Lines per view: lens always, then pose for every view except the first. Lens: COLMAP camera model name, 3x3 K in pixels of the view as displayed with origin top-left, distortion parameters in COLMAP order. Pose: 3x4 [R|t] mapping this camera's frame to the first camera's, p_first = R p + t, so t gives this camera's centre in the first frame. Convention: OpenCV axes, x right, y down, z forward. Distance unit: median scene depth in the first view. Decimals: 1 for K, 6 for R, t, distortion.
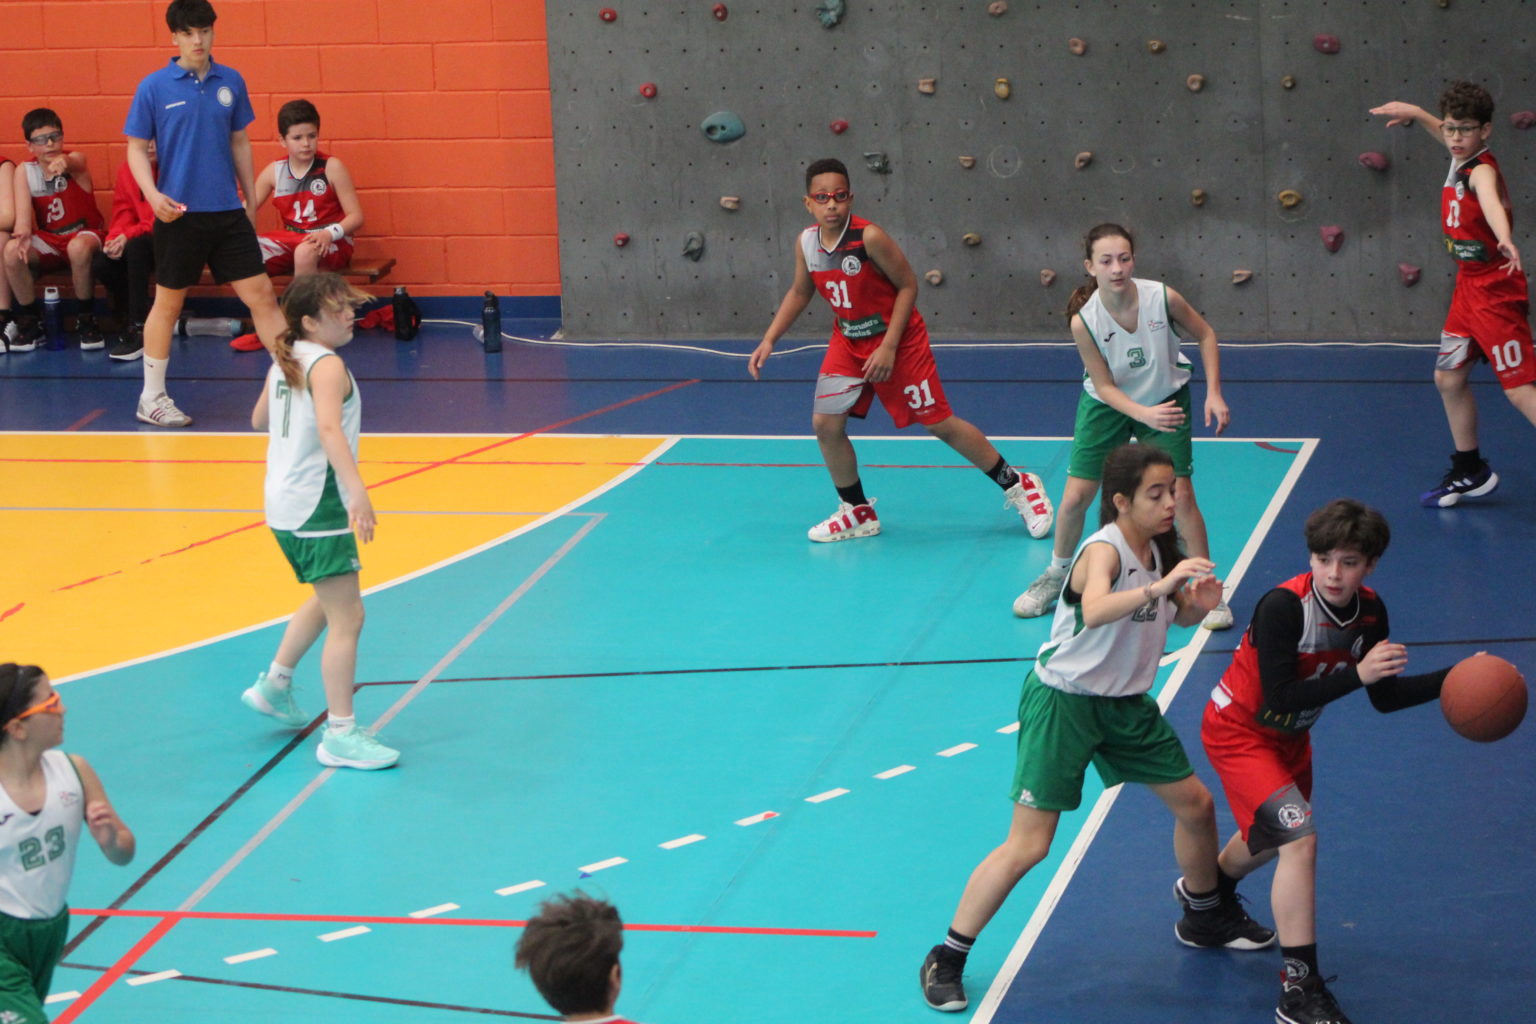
lens RADIAL K [[5647.6, 0, 768.7], [0, 5647.6, 512.8], [0, 0, 1]] dist [-0.090489, 0.000000]
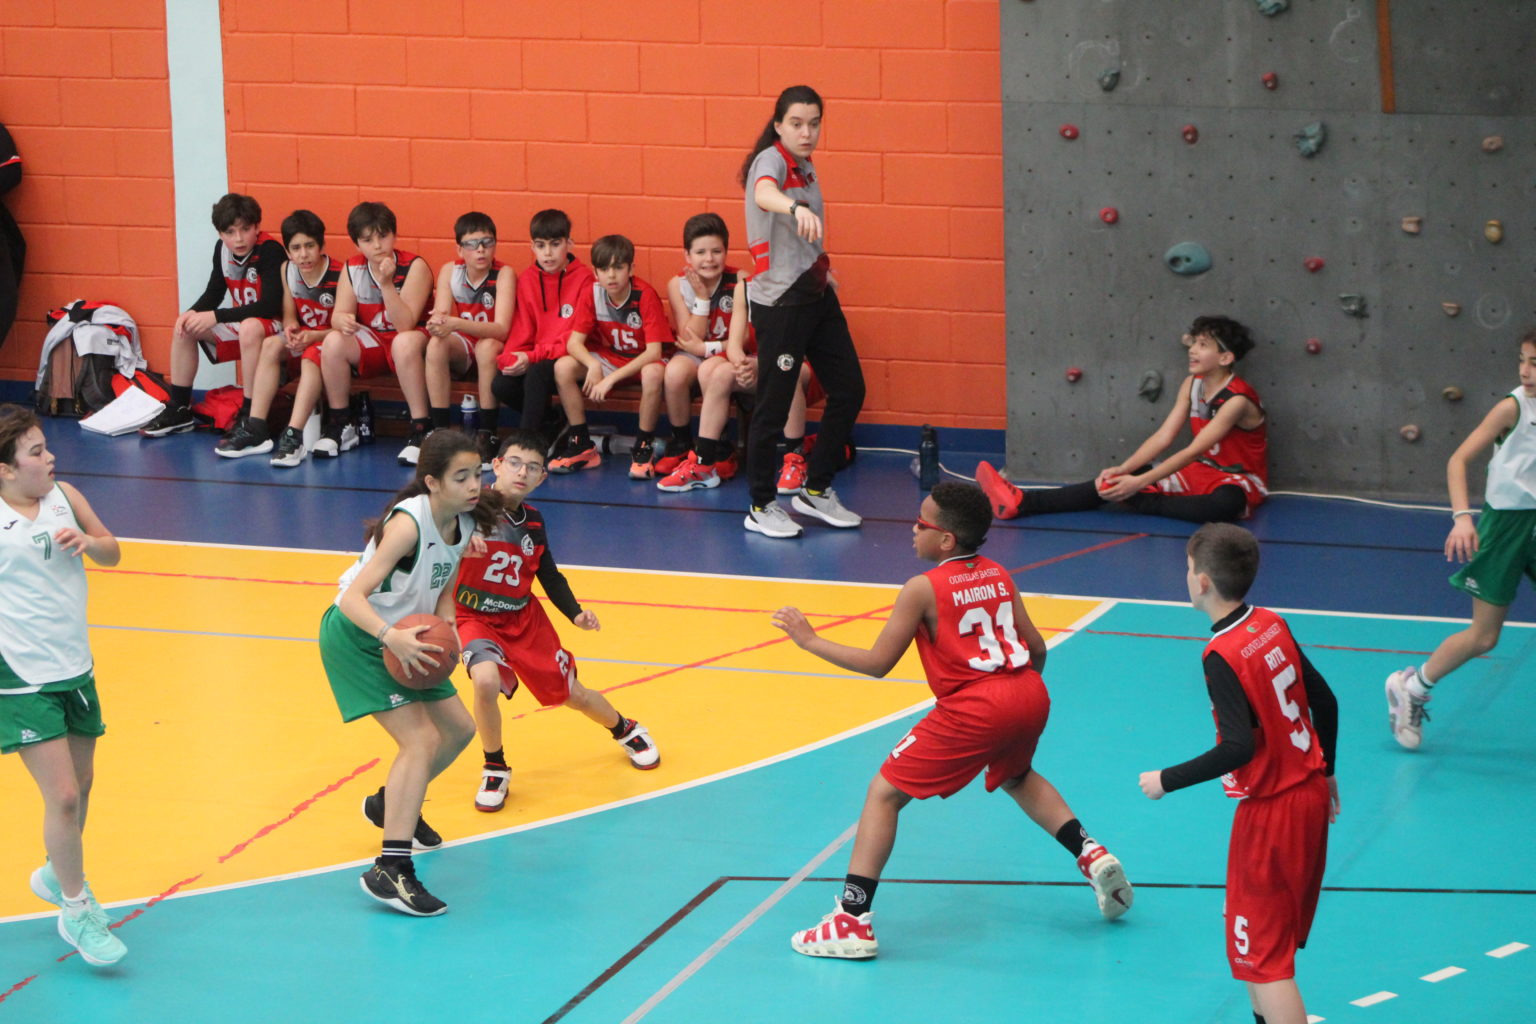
lens RADIAL K [[5647.6, 0, 767.9], [0, 5647.6, 510.8], [0, 0, 1]] dist [-0.090489, 0.000000]
pose [[0.993920, 0.048011, -0.099082, 0.017003], [-0.048729, 0.998800, -0.004839, -0.019510], [0.098731, 0.009638, 0.995067, 0.077537]]
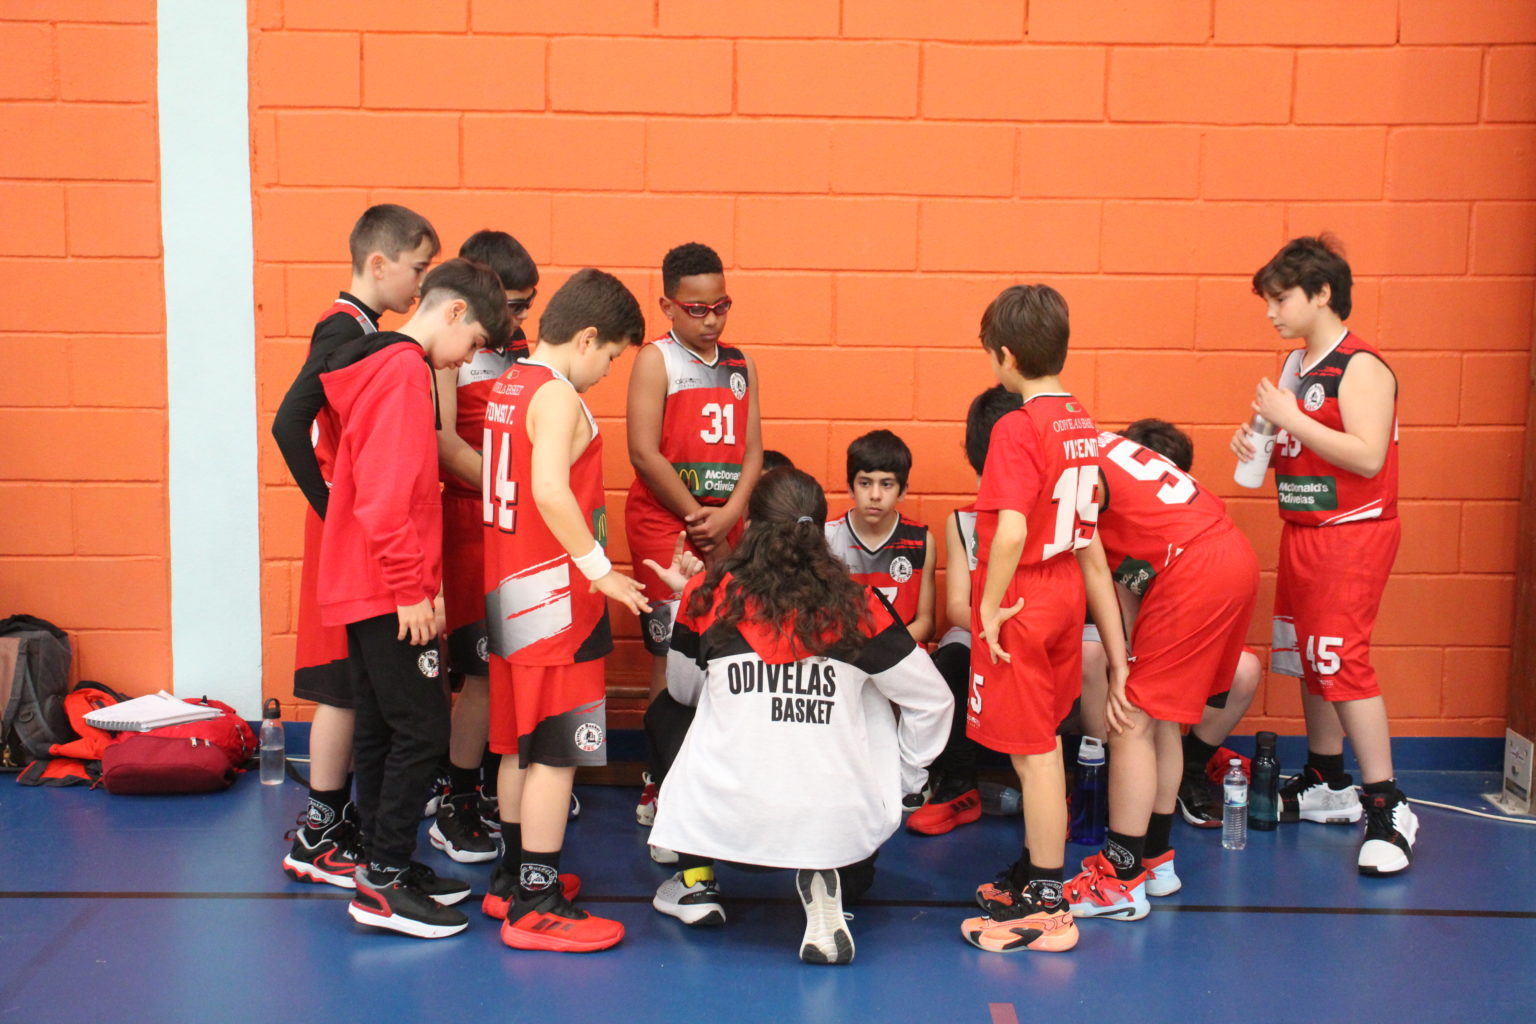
lens RADIAL K [[2128.8, 0, 711.1], [0, 2128.8, 444.5], [0, 0, 1]] dist [0.097496, 0.000000]
pose [[0.967810, 0.023840, 0.250552, -0.190759], [-0.004147, 0.996879, -0.078836, -0.053997], [-0.251649, 0.075260, 0.964888, 0.800238]]
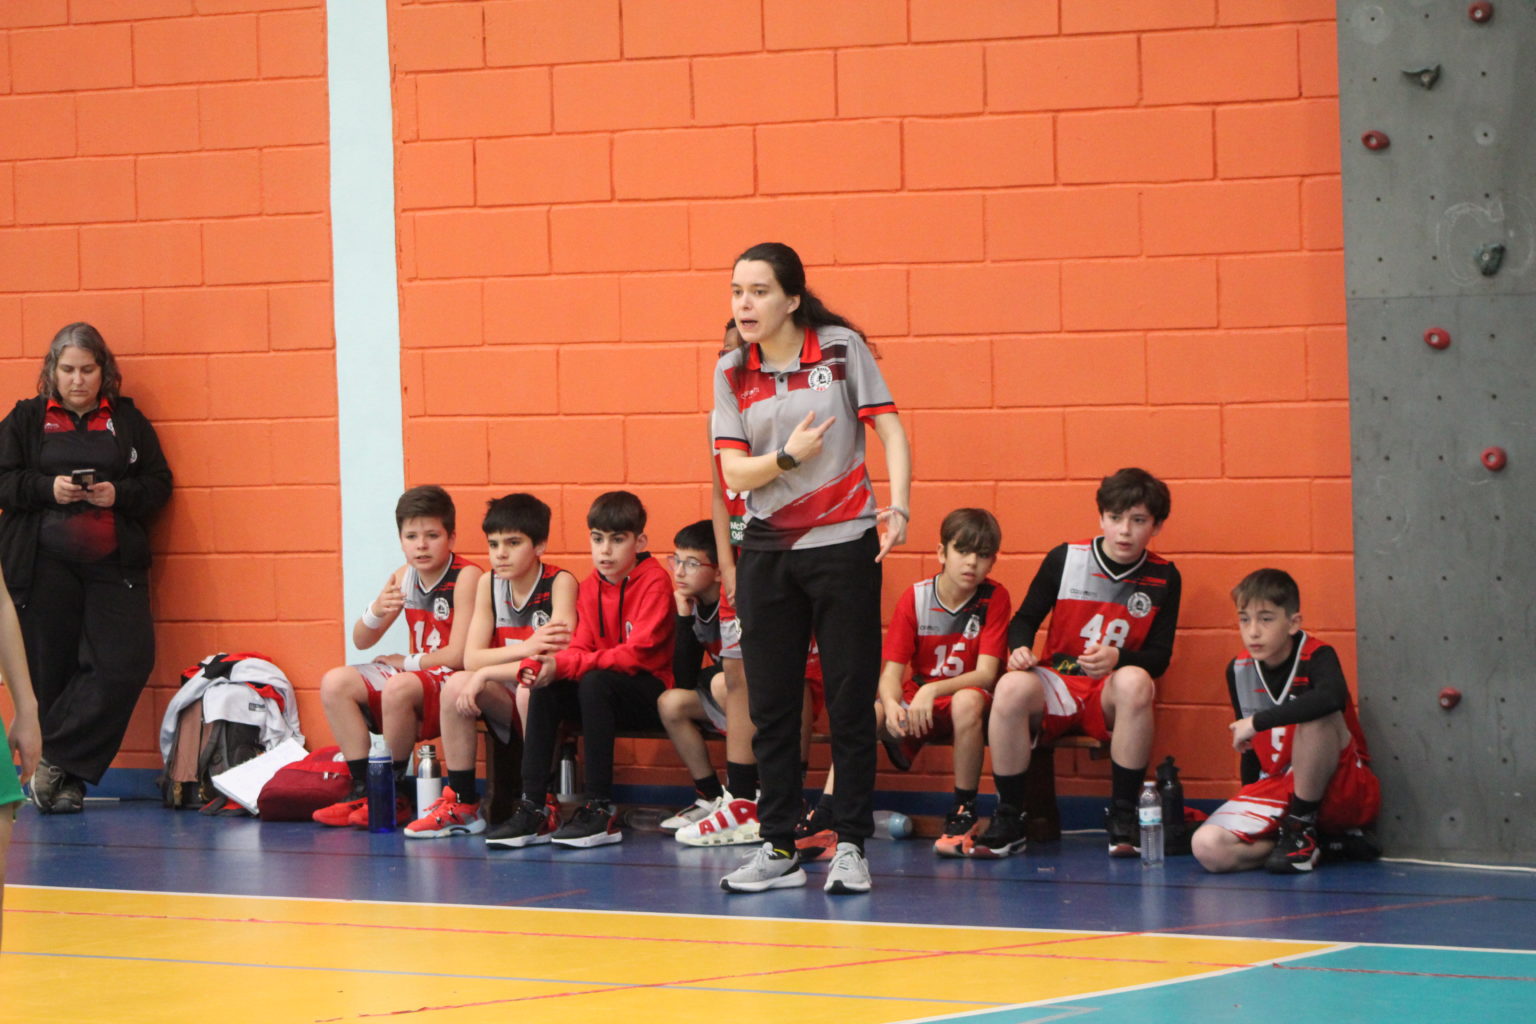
lens RADIAL K [[6031.9, 0, 769.1], [0, 6031.9, 511.3], [0, 0, 1]] dist [0.024751, 0.000000]
pose [[0.935893, 0.032515, -0.350781, 0.140226], [-0.095186, 0.982035, -0.162931, 0.048768], [0.339182, 0.185875, 0.922175, 0.352720]]
